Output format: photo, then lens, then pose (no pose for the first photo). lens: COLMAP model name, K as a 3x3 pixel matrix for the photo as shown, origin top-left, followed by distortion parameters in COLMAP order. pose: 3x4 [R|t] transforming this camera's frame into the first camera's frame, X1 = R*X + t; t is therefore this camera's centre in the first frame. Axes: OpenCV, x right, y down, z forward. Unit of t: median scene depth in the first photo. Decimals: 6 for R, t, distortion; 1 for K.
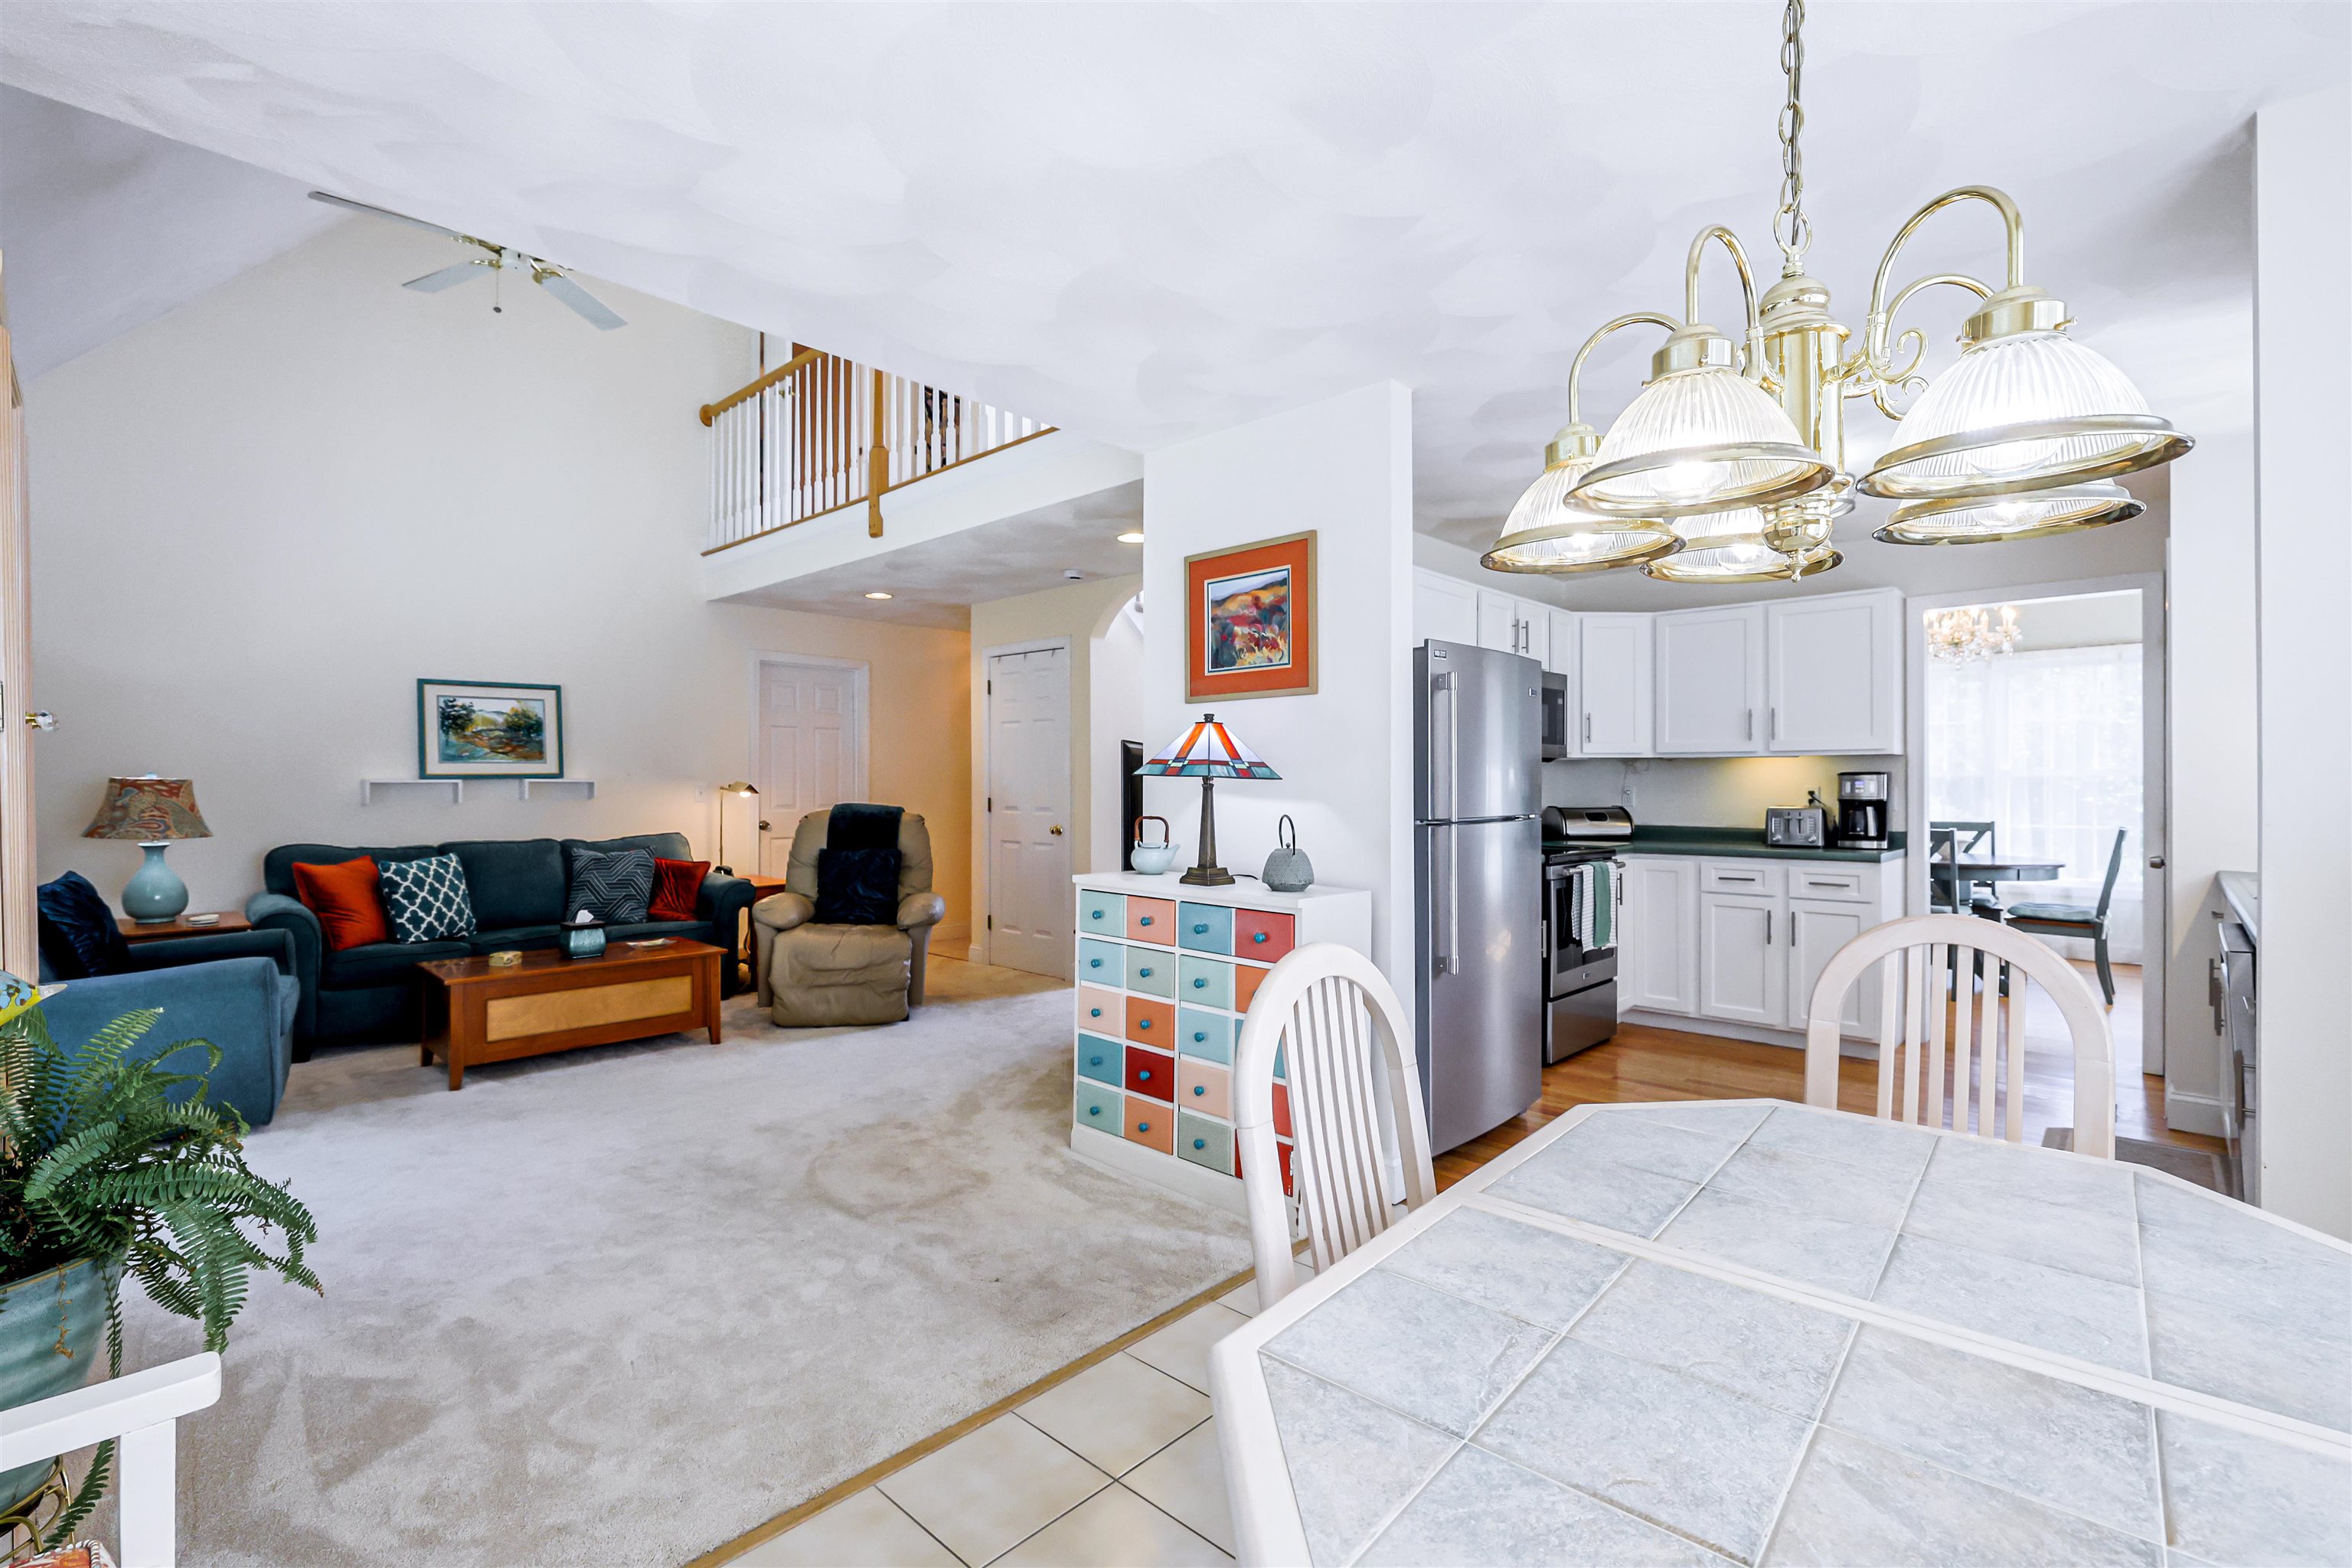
lens RADIAL K [[1064.9, 0, 1171.2], [0, 1064.9, 778.2], [0, 0, 1]] dist [-0.003202, -0.000295]
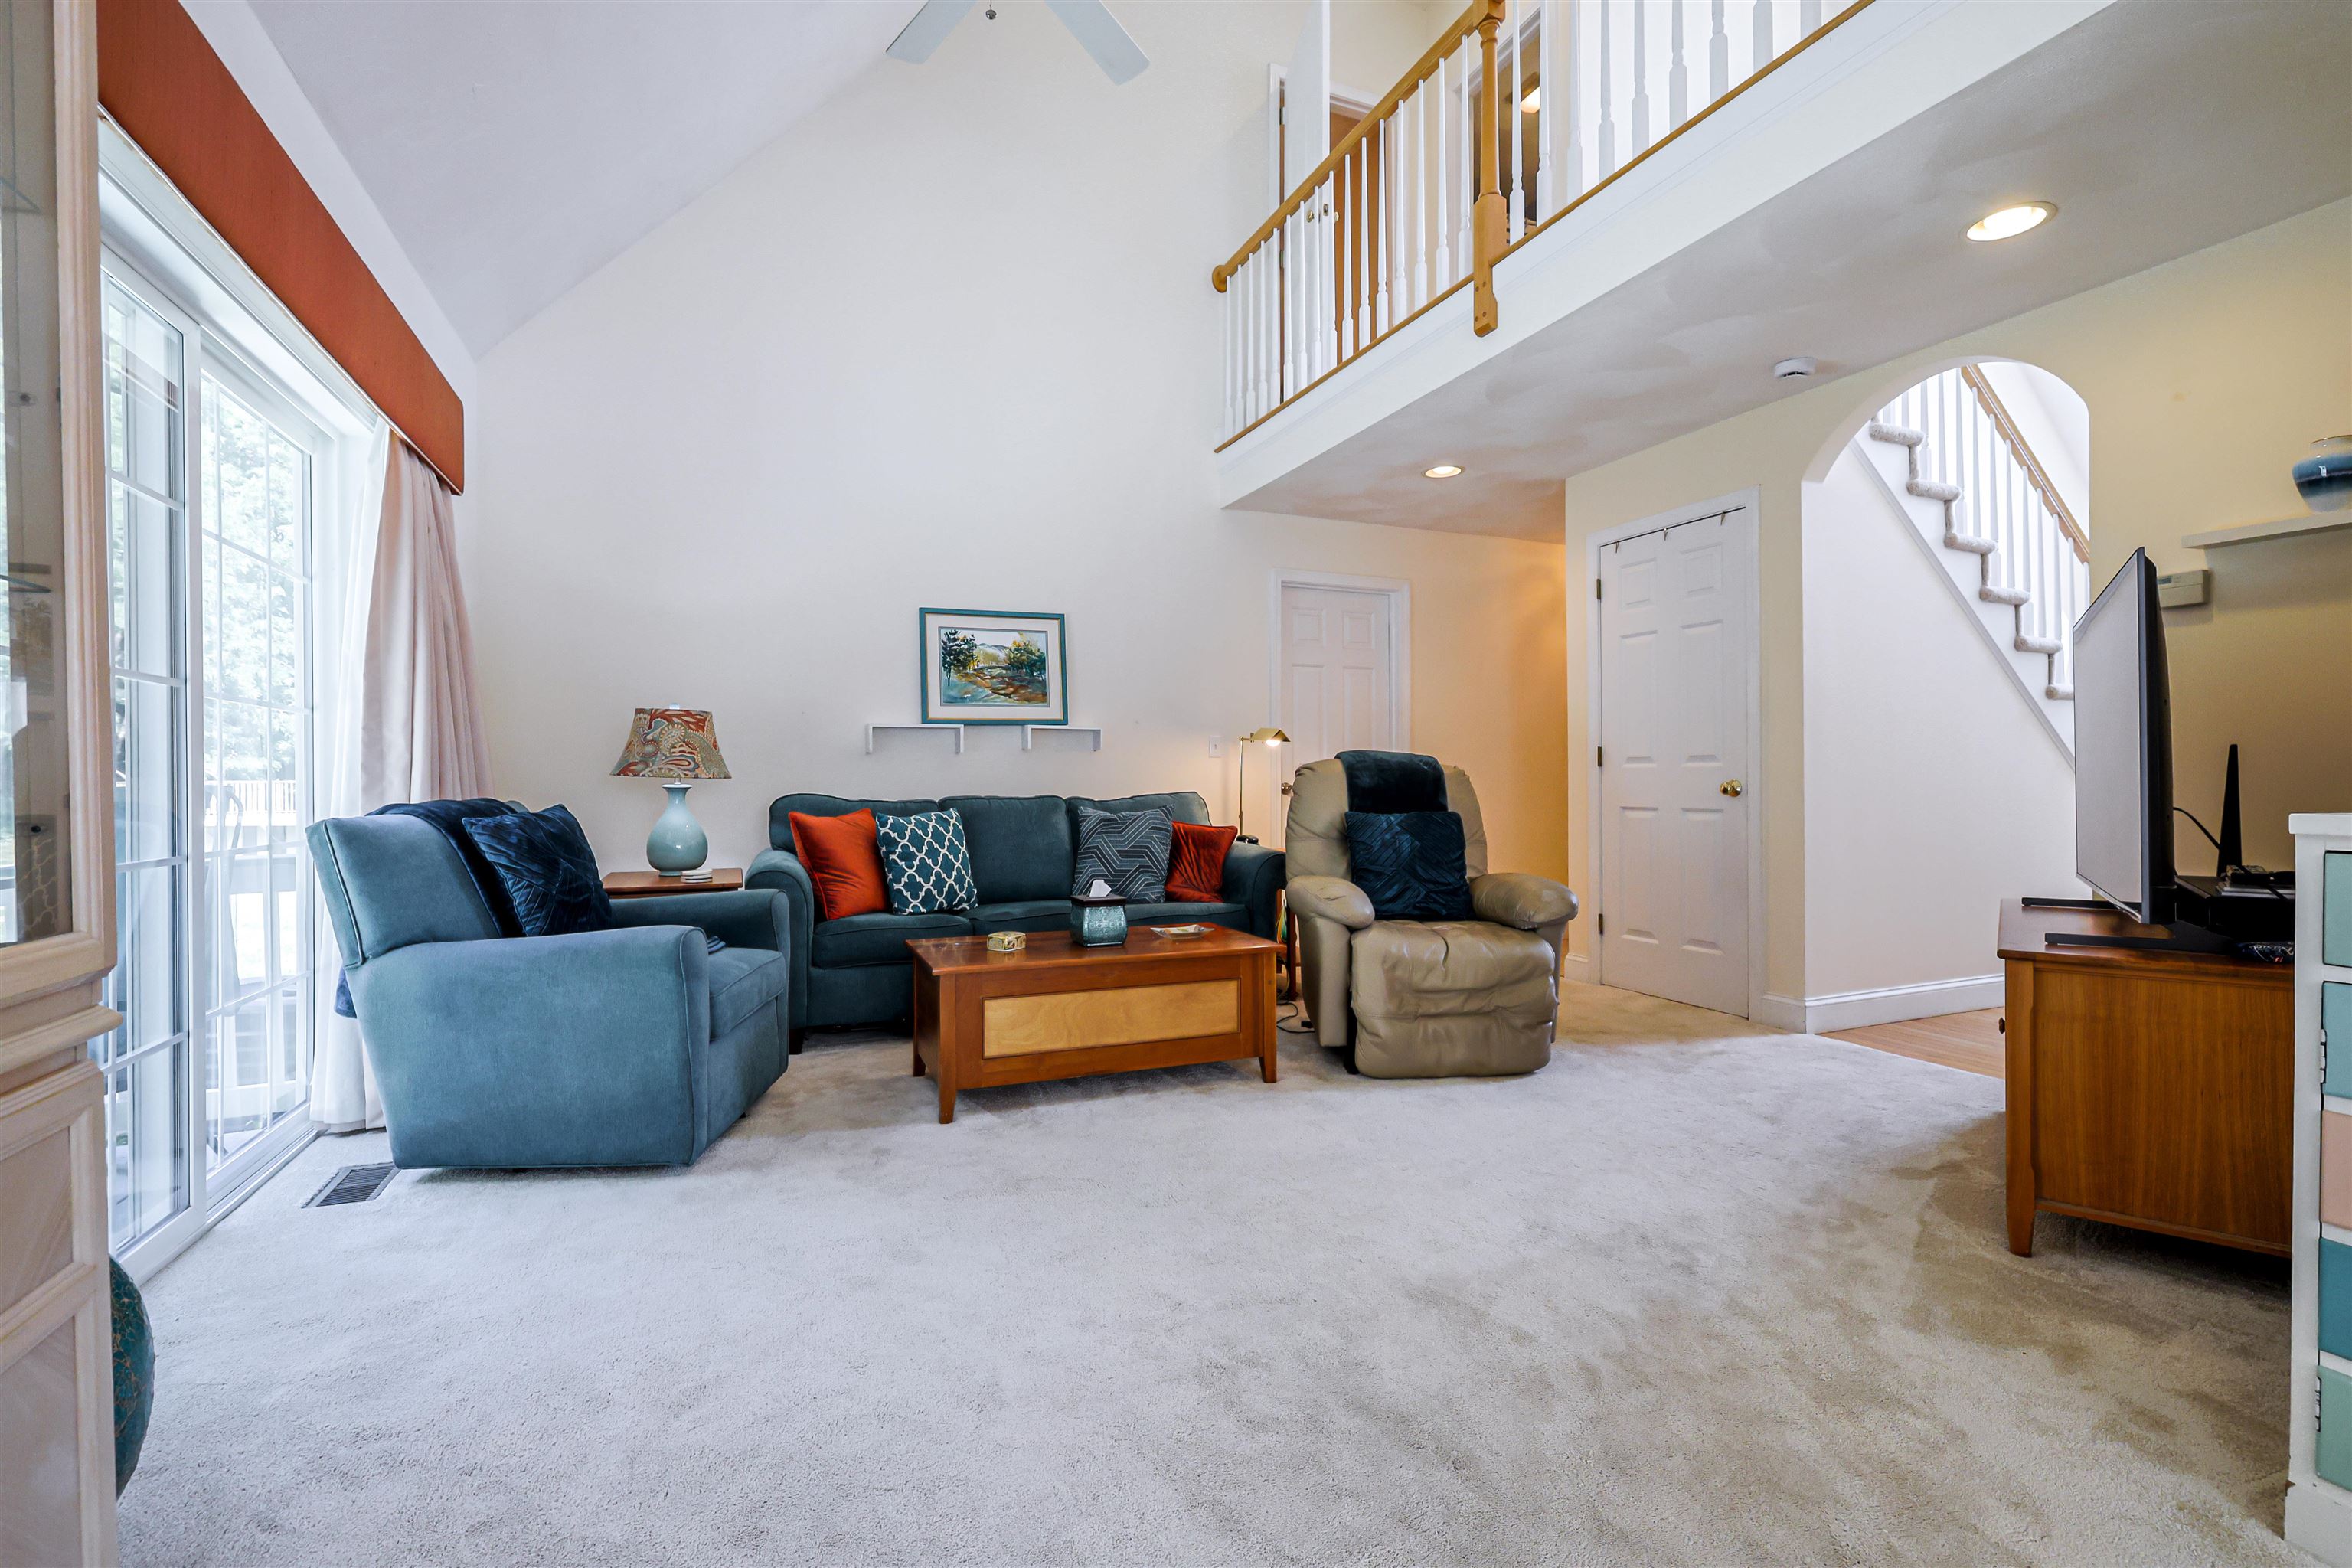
lens RADIAL K [[1064.9, 0, 1172.3], [0, 1064.9, 785.0], [0, 0, 1]] dist [-0.003202, -0.000295]
pose [[0.917067, -0.000400, -0.398733, -0.190793], [0.003544, 0.999968, 0.007148, 0.047693], [0.398717, -0.007968, 0.917039, 0.311925]]
